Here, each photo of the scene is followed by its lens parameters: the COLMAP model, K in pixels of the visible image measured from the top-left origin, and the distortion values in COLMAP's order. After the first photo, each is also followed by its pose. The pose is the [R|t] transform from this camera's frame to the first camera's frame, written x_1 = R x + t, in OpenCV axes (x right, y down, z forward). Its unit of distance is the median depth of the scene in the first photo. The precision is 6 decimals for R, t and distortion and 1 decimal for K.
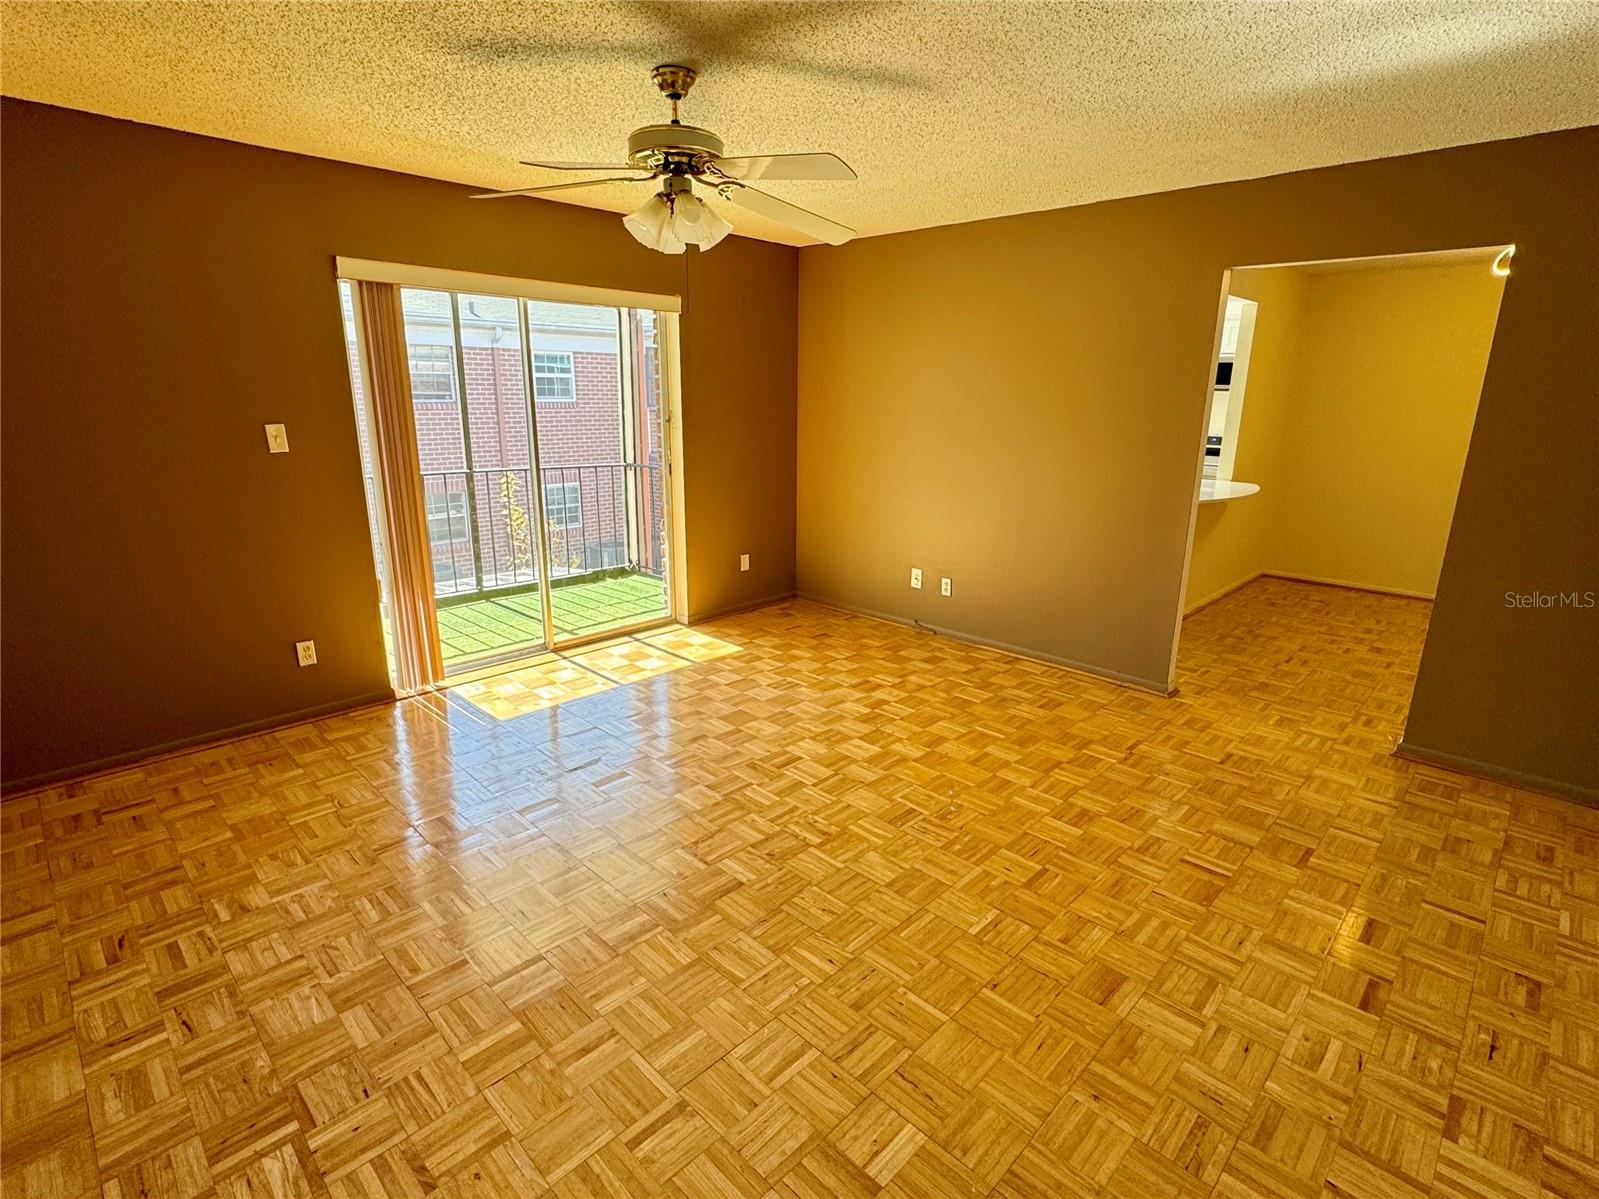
lens RADIAL K [[784.9, 0, 796.6], [0, 784.9, 595.8], [0, 0, 1]] dist [-0.001971, -0.000172]
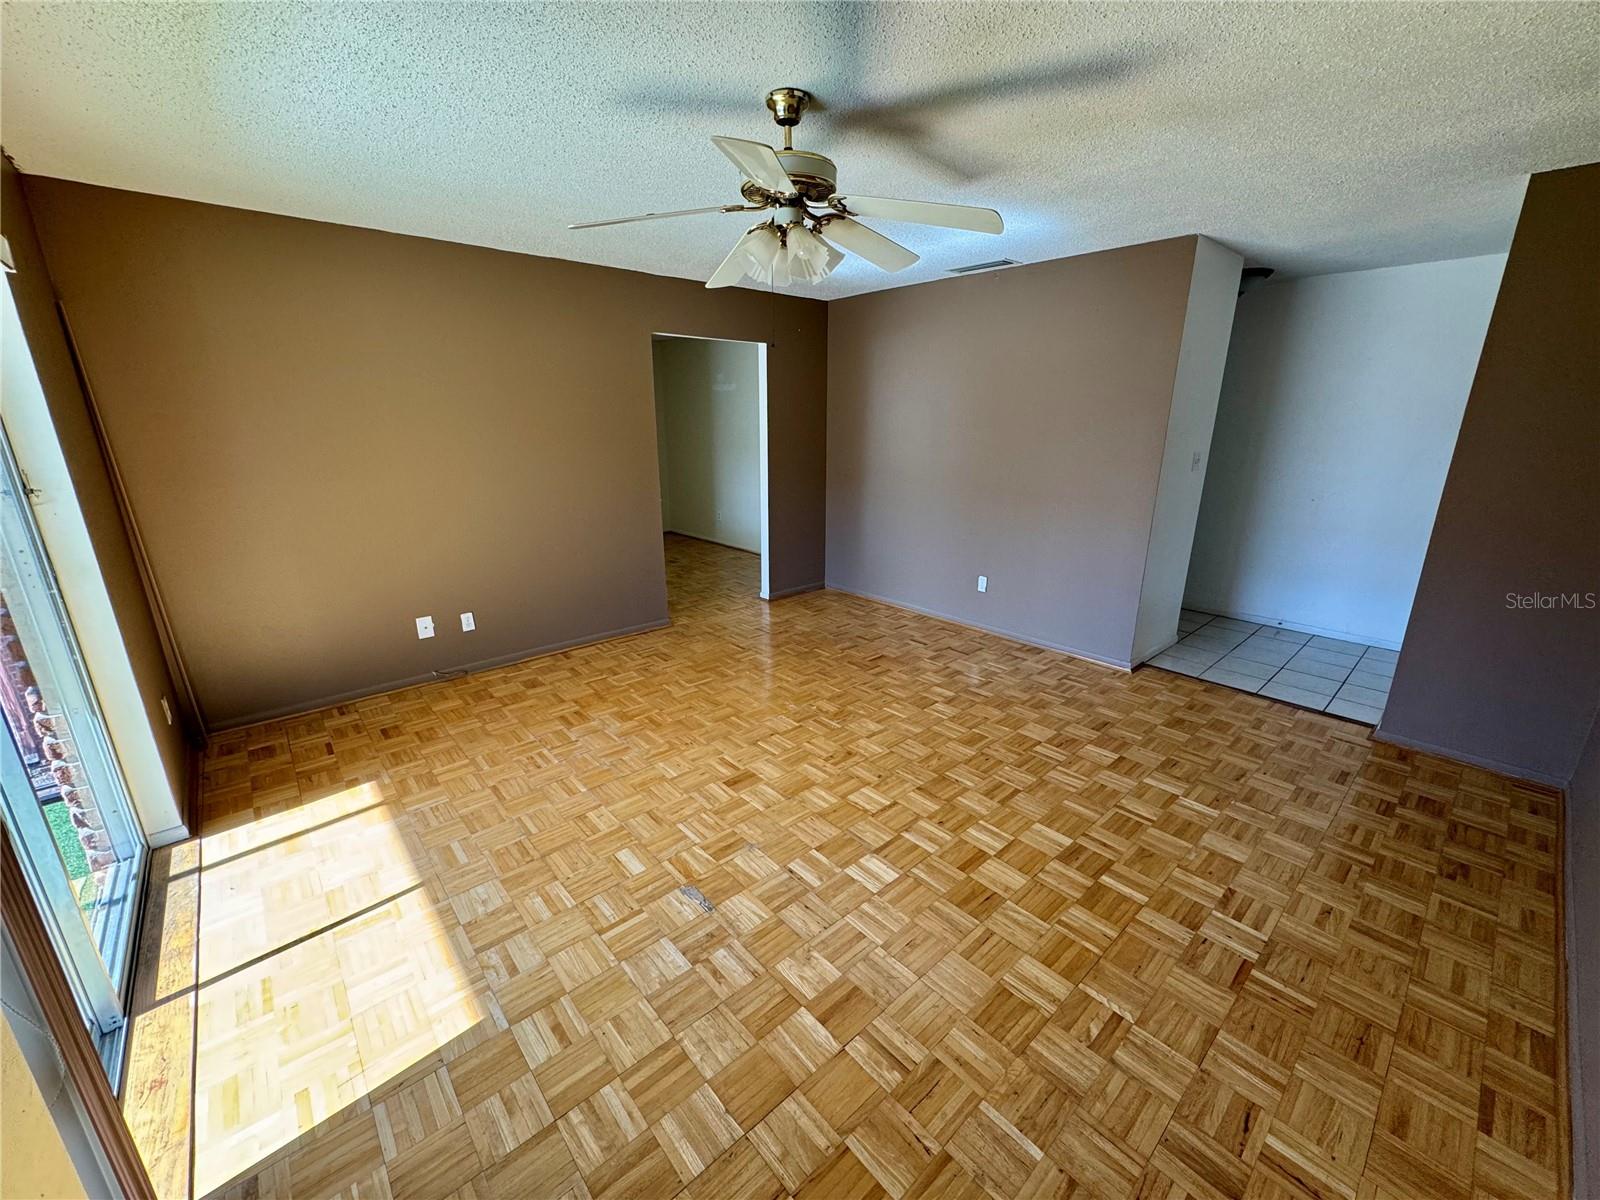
lens RADIAL K [[639.0, 0, 795.1], [0, 639.0, 600.9], [0, 0, 1]] dist [-0.003367, 0.000632]
pose [[0.073326, -0.291298, 0.953818, -0.601277], [0.254632, 0.930163, 0.264499, -0.161519], [-0.964254, 0.223478, 0.142379, 0.562418]]
